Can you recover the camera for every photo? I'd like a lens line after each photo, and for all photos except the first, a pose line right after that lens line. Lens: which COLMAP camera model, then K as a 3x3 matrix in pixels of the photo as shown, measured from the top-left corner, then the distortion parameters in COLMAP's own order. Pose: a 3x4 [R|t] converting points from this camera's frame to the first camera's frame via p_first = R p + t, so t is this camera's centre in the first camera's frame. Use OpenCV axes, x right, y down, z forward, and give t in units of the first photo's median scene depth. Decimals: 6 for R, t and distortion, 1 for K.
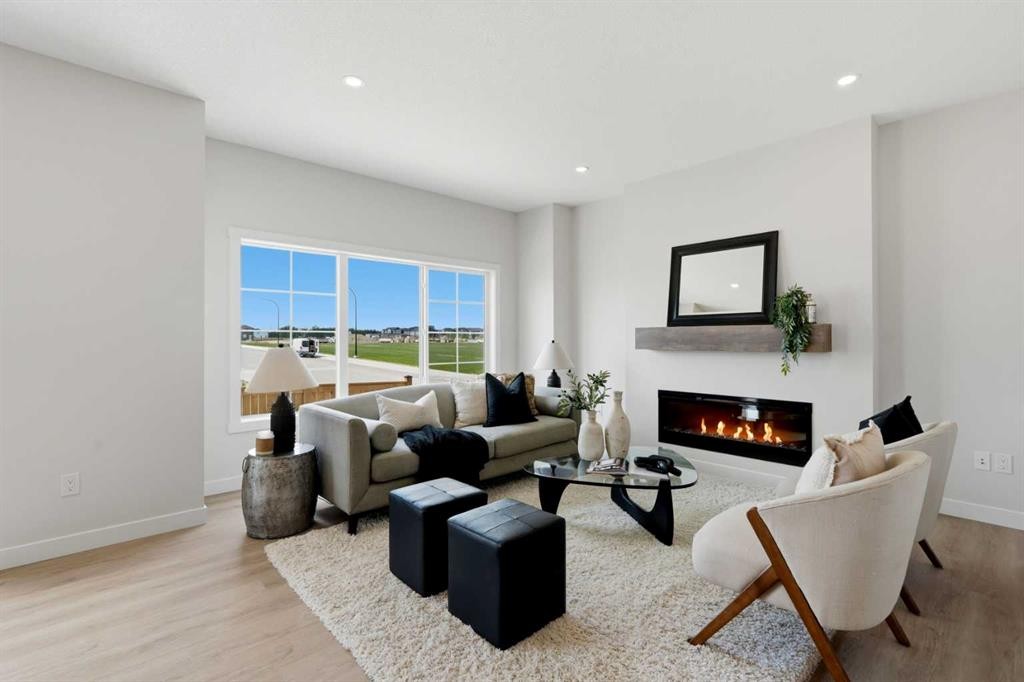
lens RADIAL K [[463.8, 0, 511.4], [0, 463.8, 338.9], [0, 0, 1]] dist [-0.001285, 0.000320]
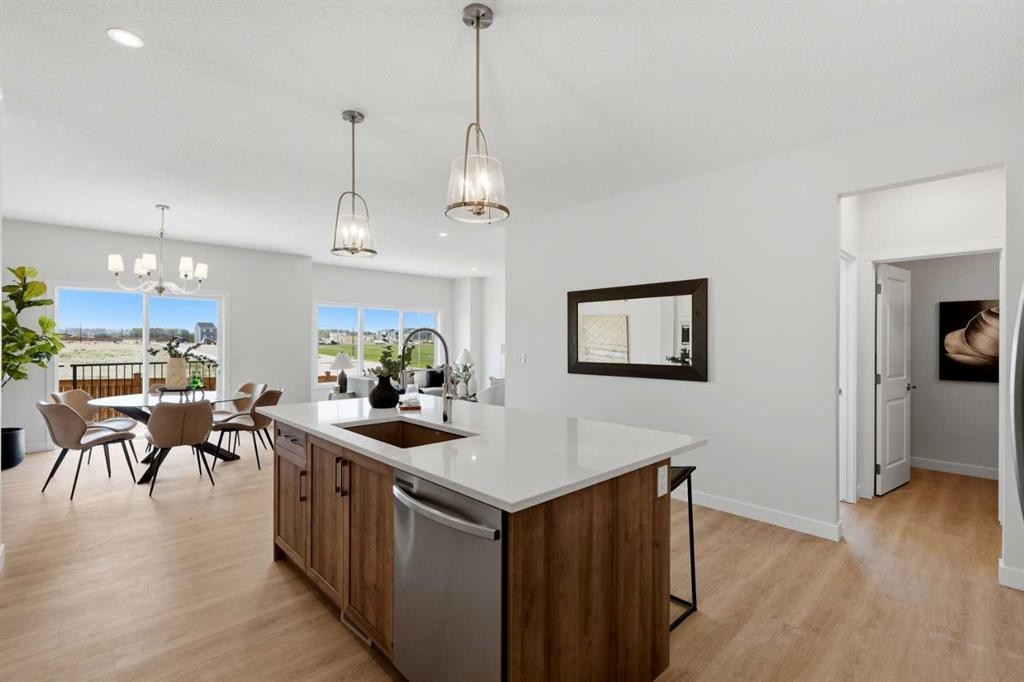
lens RADIAL K [[463.8, 0, 511.4], [0, 463.8, 338.9], [0, 0, 1]] dist [-0.001285, 0.000320]
pose [[0.999921, 0.006537, 0.010775, 0.387539], [-0.006489, 0.999969, -0.004476, -0.049532], [-0.010804, 0.004406, 0.999932, -1.464763]]
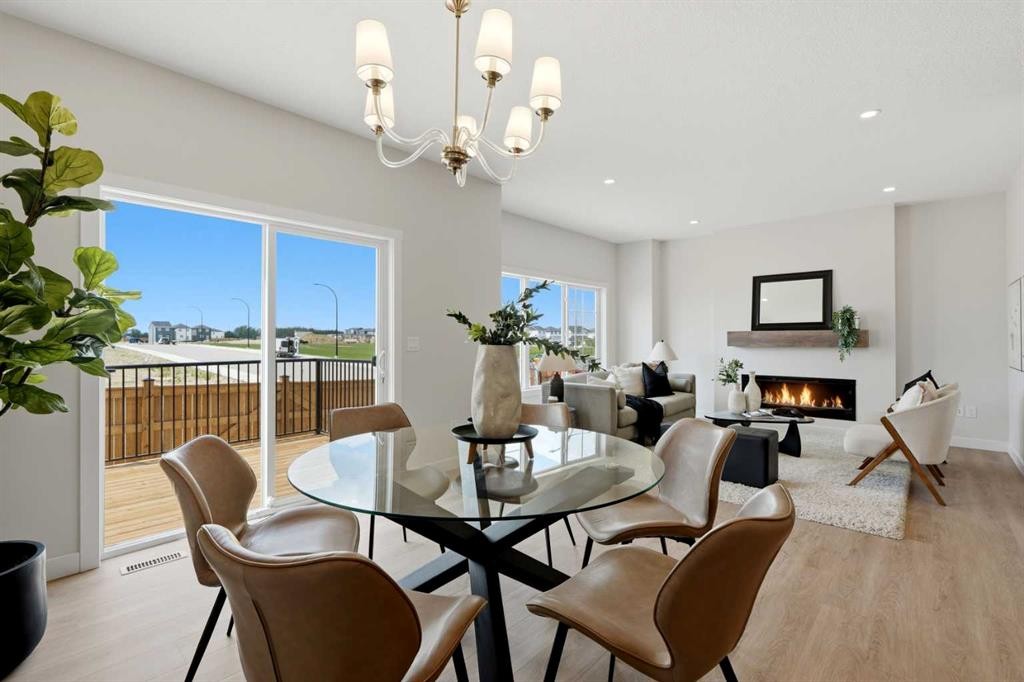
lens RADIAL K [[462.1, 0, 513.2], [0, 462.1, 336.9], [0, 0, 1]] dist [-0.000154, -0.000489]
pose [[0.996369, 0.002432, 0.085111, -0.702477], [-0.001905, 0.999978, -0.006278, 0.004272], [-0.085124, 0.006093, 0.996352, -0.509933]]
